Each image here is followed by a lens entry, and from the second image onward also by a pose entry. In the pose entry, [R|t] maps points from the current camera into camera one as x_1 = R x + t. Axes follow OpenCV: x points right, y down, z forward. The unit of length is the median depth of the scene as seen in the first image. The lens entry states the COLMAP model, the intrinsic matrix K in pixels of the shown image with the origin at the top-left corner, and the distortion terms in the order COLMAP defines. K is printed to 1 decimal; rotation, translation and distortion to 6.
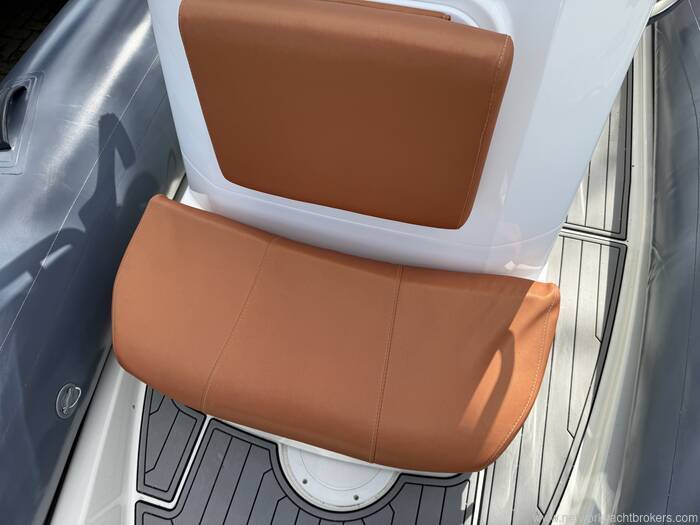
lens RADIAL K [[525.1, 0, 350.8], [0, 525.1, 266.3], [0, 0, 1]] dist [-0.005182, -0.001611]
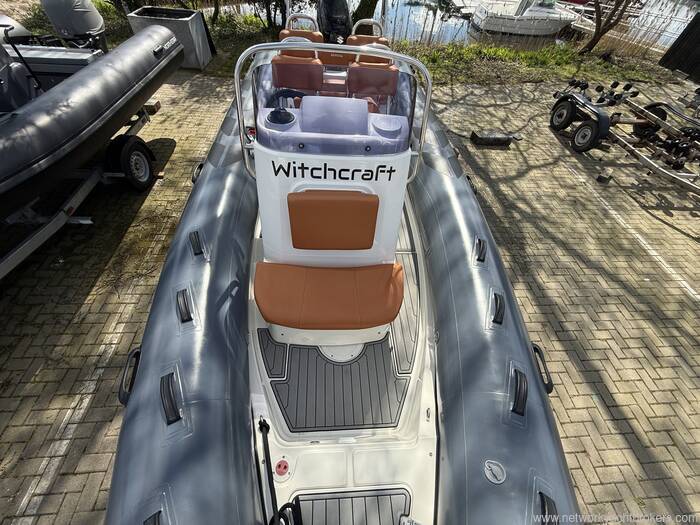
lens RADIAL K [[281.0, 0, 346.6], [0, 281.0, 262.4], [0, 0, 1]] dist [0.006298, 0.001283]
pose [[0.949763, -0.186168, 0.251577, -0.315901], [0.222359, 0.967070, -0.123824, 0.154409], [-0.220240, 0.173544, 0.959884, -0.523192]]
